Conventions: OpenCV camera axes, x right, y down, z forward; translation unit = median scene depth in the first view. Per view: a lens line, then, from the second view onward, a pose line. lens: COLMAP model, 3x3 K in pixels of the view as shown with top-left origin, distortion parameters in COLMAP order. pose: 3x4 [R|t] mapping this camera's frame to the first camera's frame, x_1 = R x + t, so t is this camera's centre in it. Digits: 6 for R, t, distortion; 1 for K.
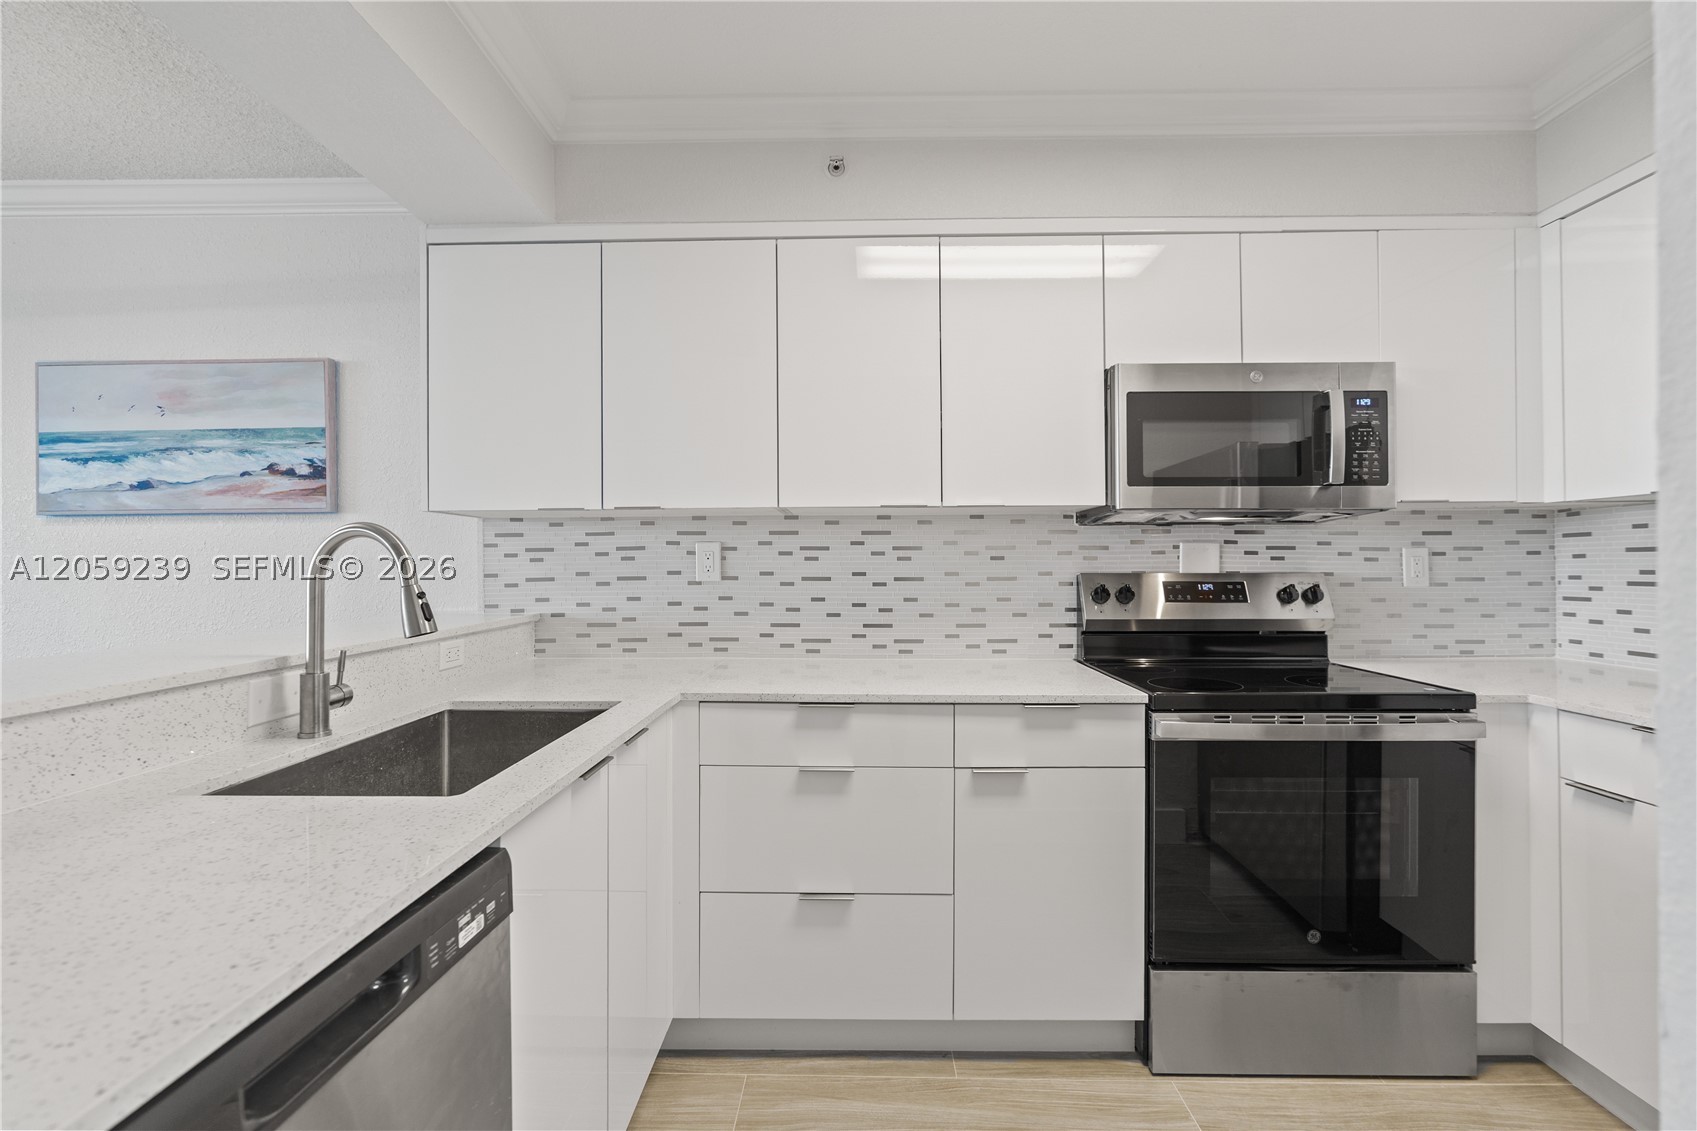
lens RADIAL K [[760.6, 0, 848.5], [0, 760.6, 565.5], [0, 0, 1]] dist [-0.012743, 0.005425]
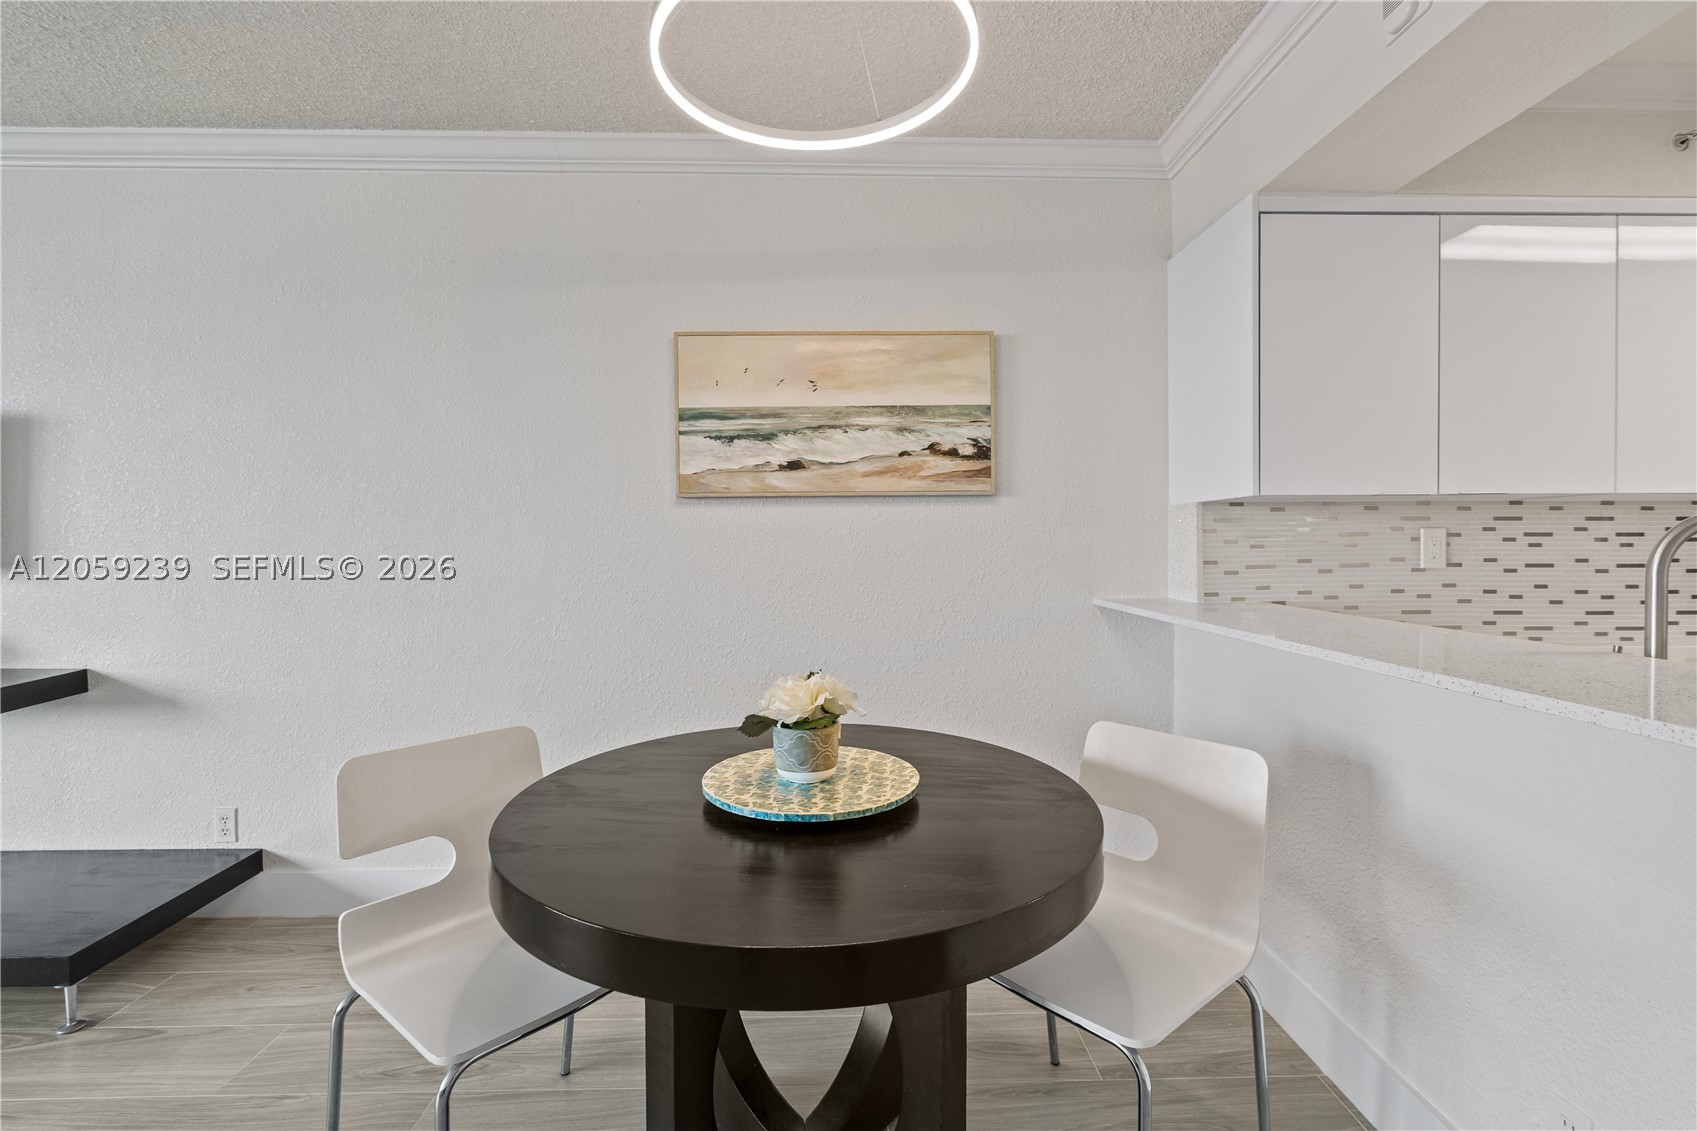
lens RADIAL K [[760.6, 0, 848.5], [0, 760.6, 565.5], [0, 0, 1]] dist [-0.012743, 0.005425]
pose [[0.999103, -0.000581, 0.042347, -0.975725], [-0.000264, 0.999801, 0.019961, -0.001710], [-0.042350, -0.019954, 0.998904, 0.061540]]
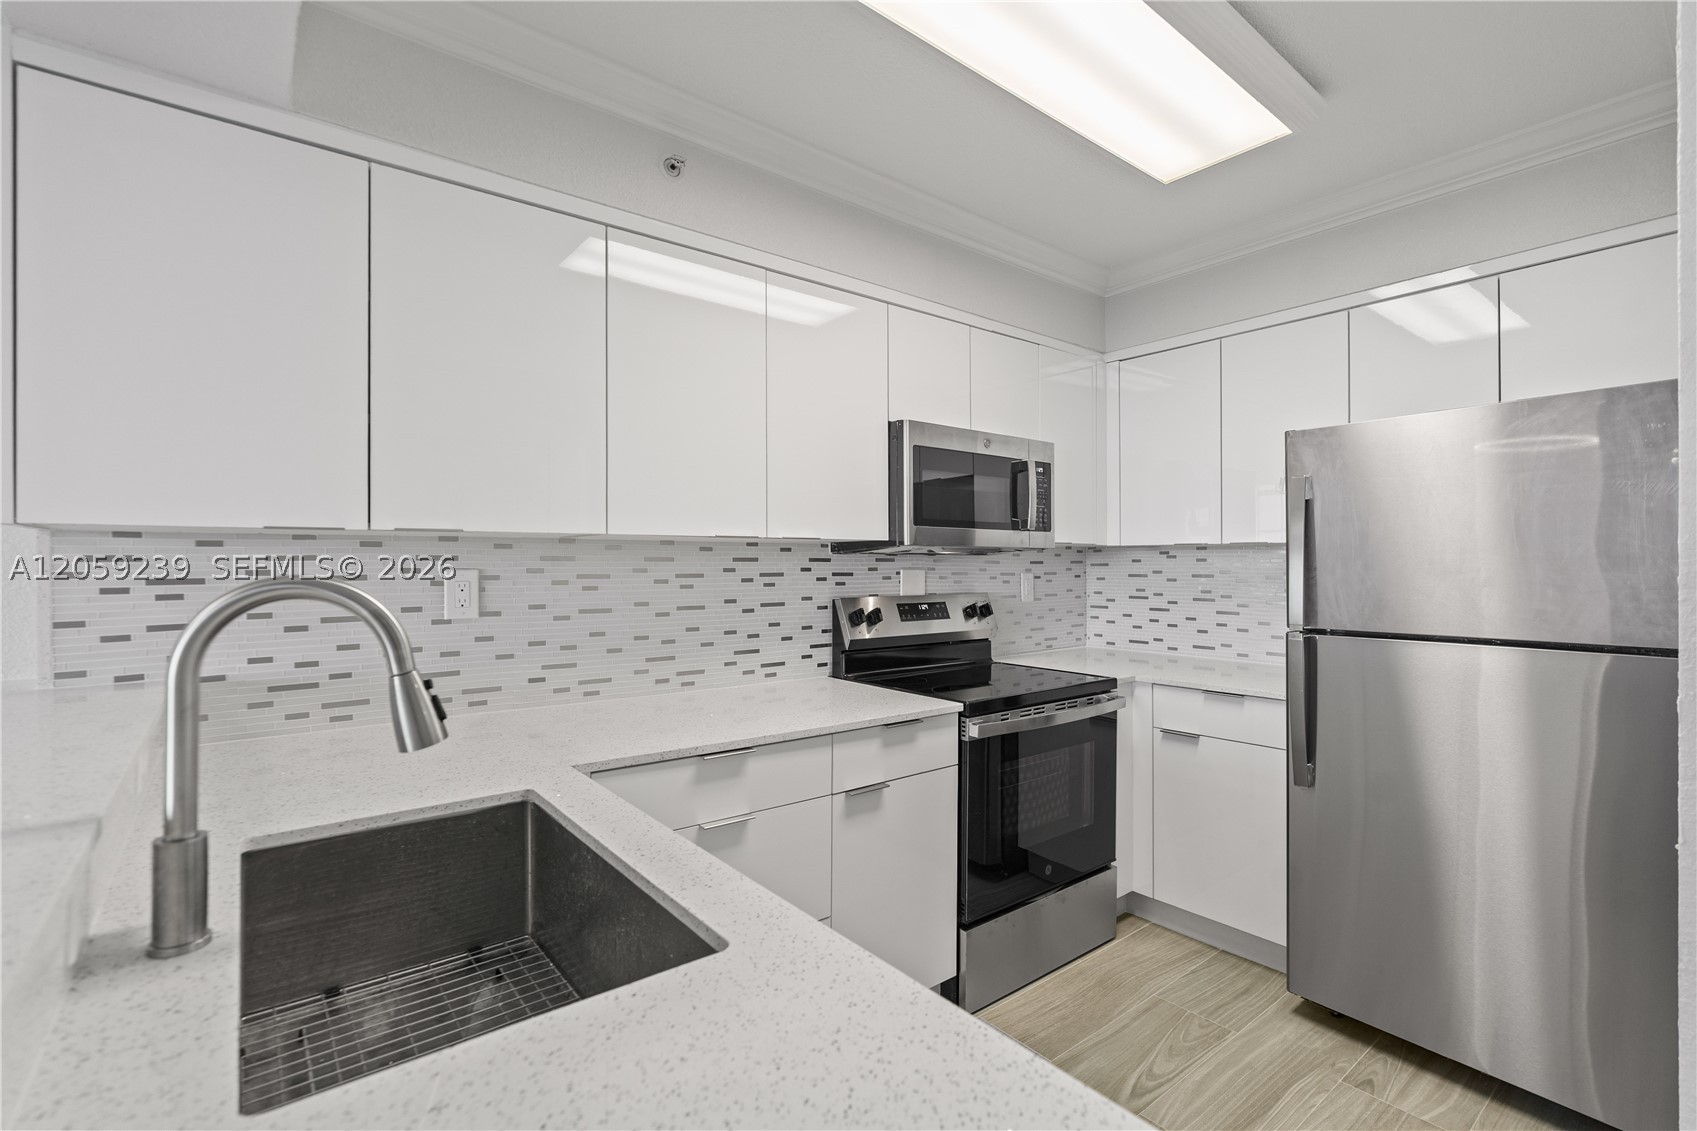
lens RADIAL K [[760.6, 0, 848.5], [0, 760.6, 565.5], [0, 0, 1]] dist [-0.012743, 0.005425]
pose [[0.773856, 0.001918, 0.633358, -0.373146], [-0.002196, 0.999998, -0.000344, -0.035579], [-0.633357, -0.001125, 0.773859, 0.131757]]
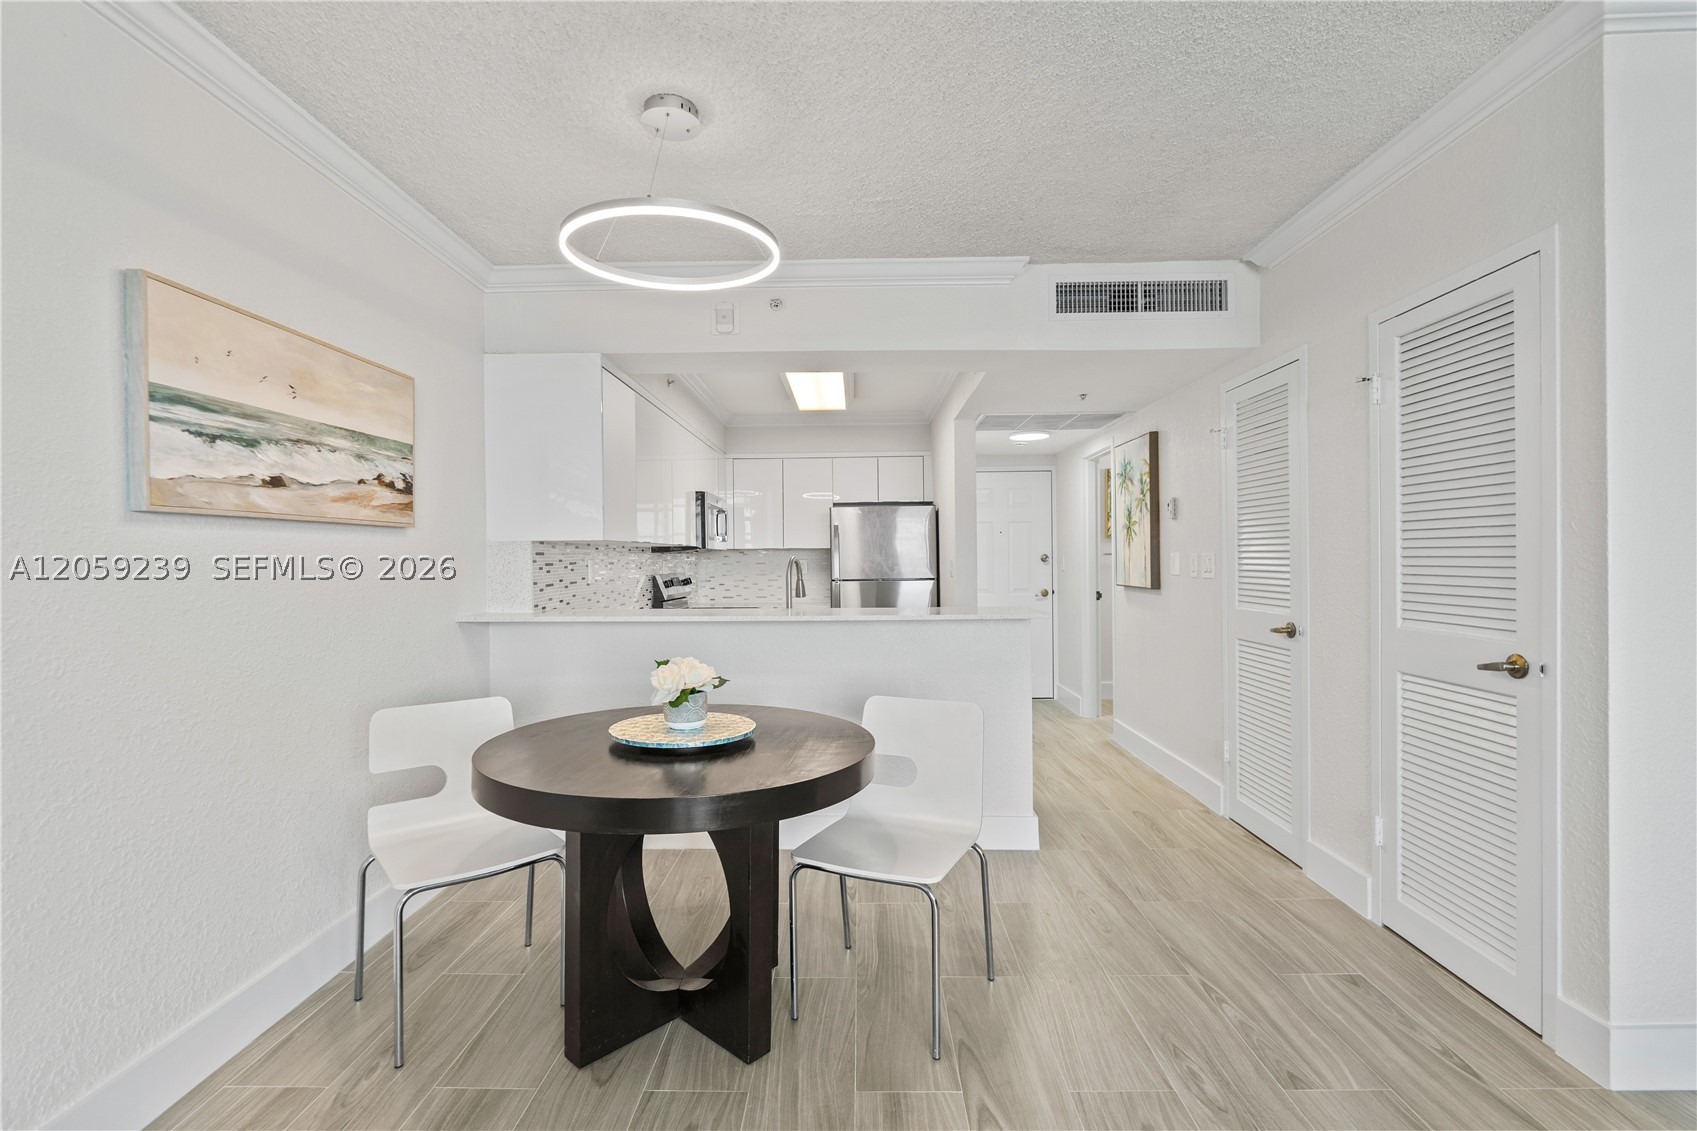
lens RADIAL K [[760.6, 0, 848.5], [0, 760.6, 565.5], [0, 0, 1]] dist [-0.012743, 0.005425]
pose [[-0.005351, -0.003735, 0.999979, -1.848245], [0.008031, 0.999961, 0.003778, -0.019897], [-0.999953, 0.008051, -0.005320, 0.447412]]
